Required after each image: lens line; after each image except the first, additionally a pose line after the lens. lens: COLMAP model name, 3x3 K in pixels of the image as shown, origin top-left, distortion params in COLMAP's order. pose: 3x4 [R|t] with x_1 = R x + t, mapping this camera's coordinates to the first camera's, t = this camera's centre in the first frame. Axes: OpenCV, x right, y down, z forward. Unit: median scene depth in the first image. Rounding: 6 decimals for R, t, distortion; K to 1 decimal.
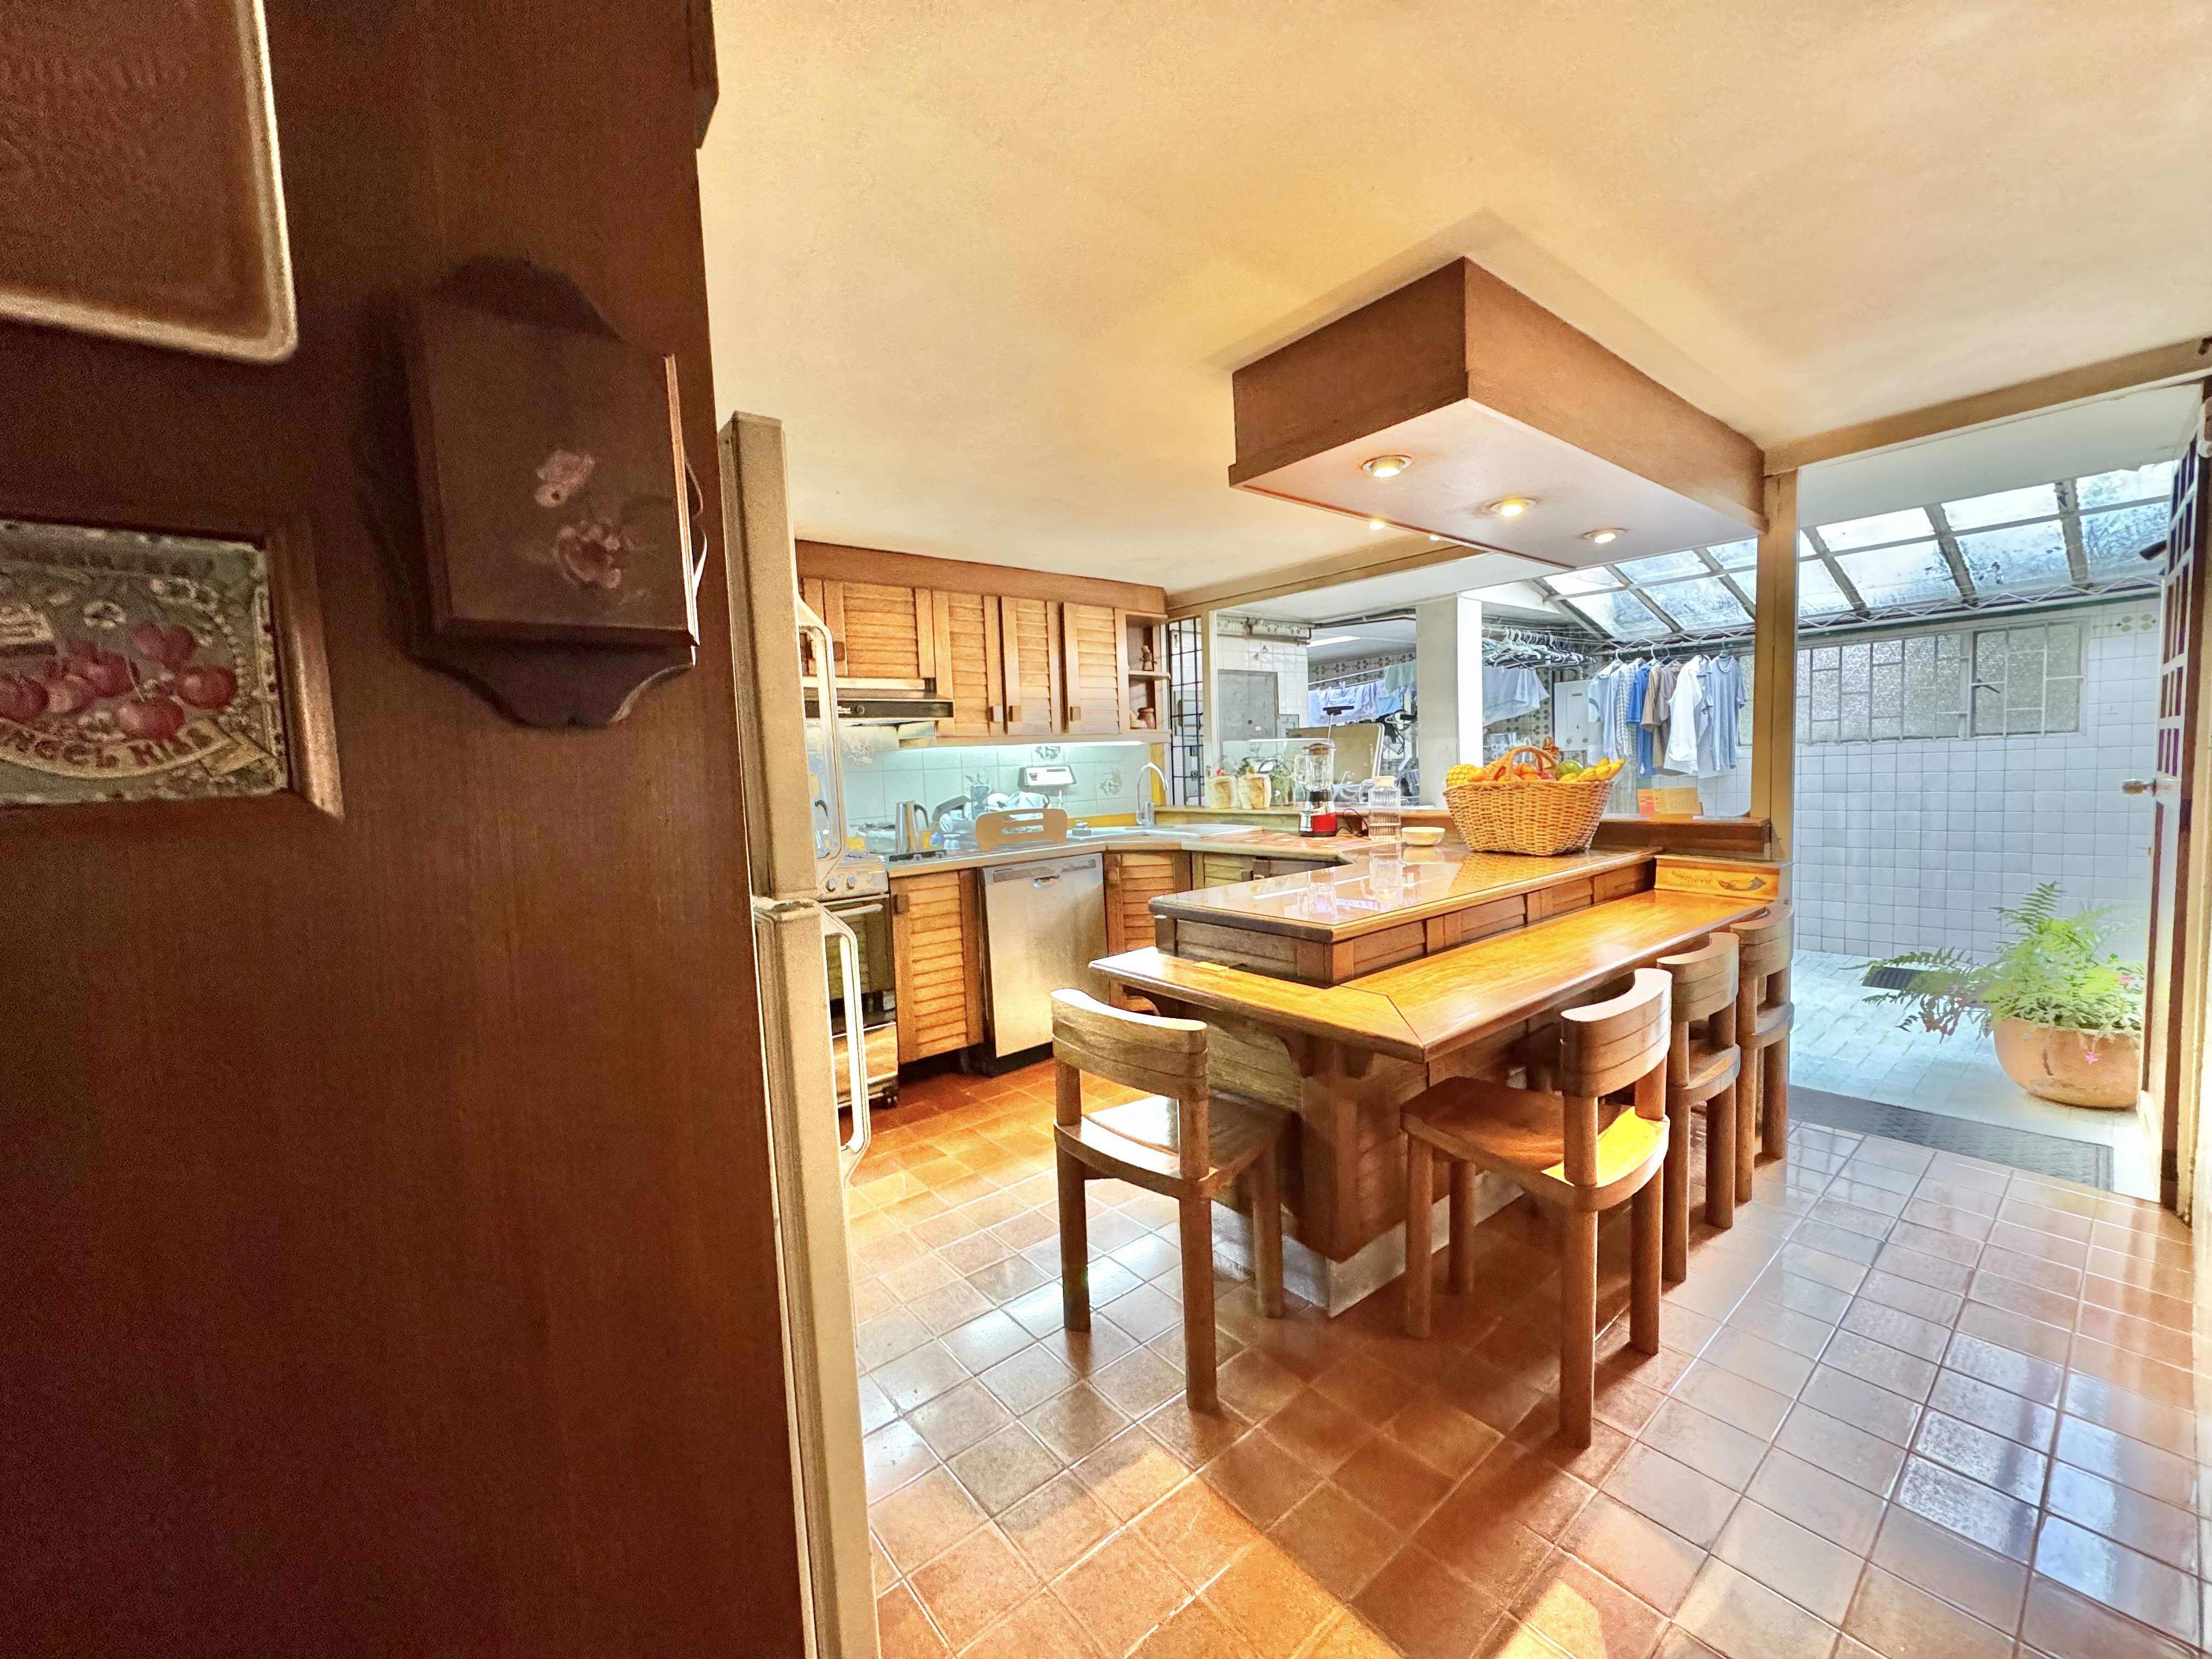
lens RADIAL K [[881.5, 0, 1108.3], [0, 881.5, 836.0], [0, 0, 1]] dist [-0.001761, 0.000283]
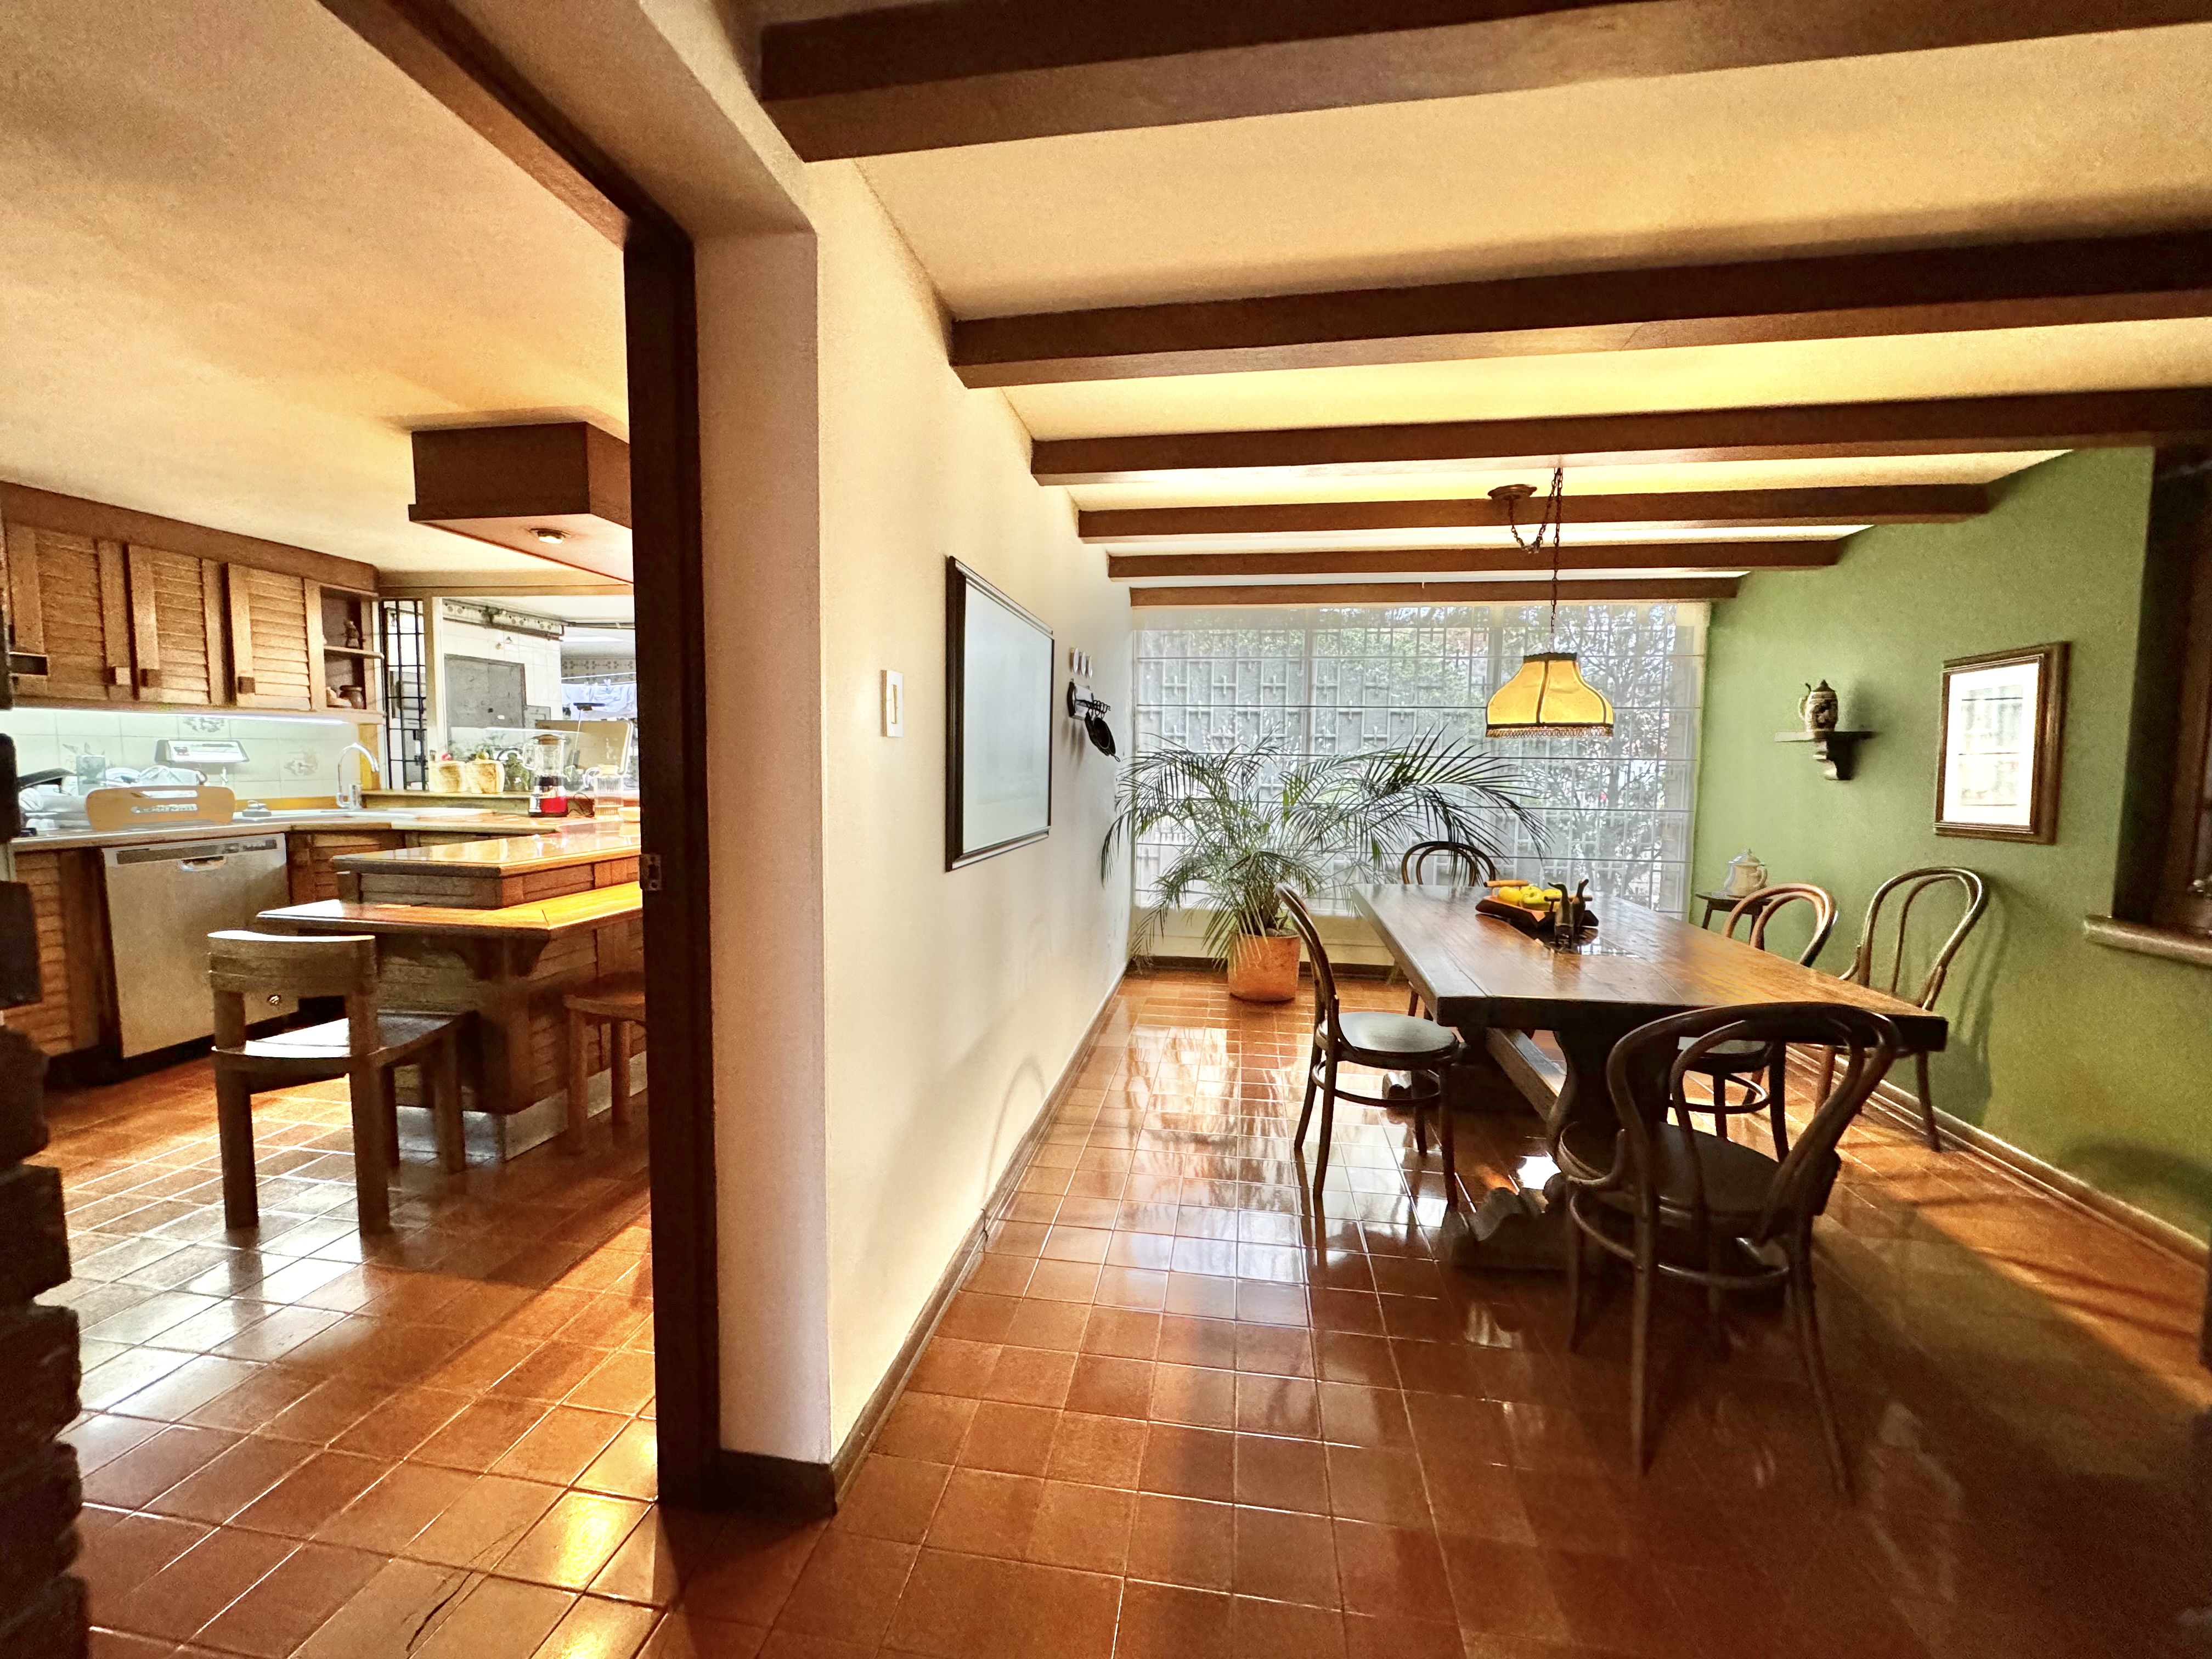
lens RADIAL K [[881.5, 0, 1111.4], [0, 881.5, 826.8], [0, 0, 1]] dist [-0.001761, 0.000283]
pose [[0.744014, -0.003356, 0.668155, 0.020431], [0.013803, 0.999851, -0.010348, 0.031604], [-0.668021, 0.016921, 0.743950, -0.288836]]
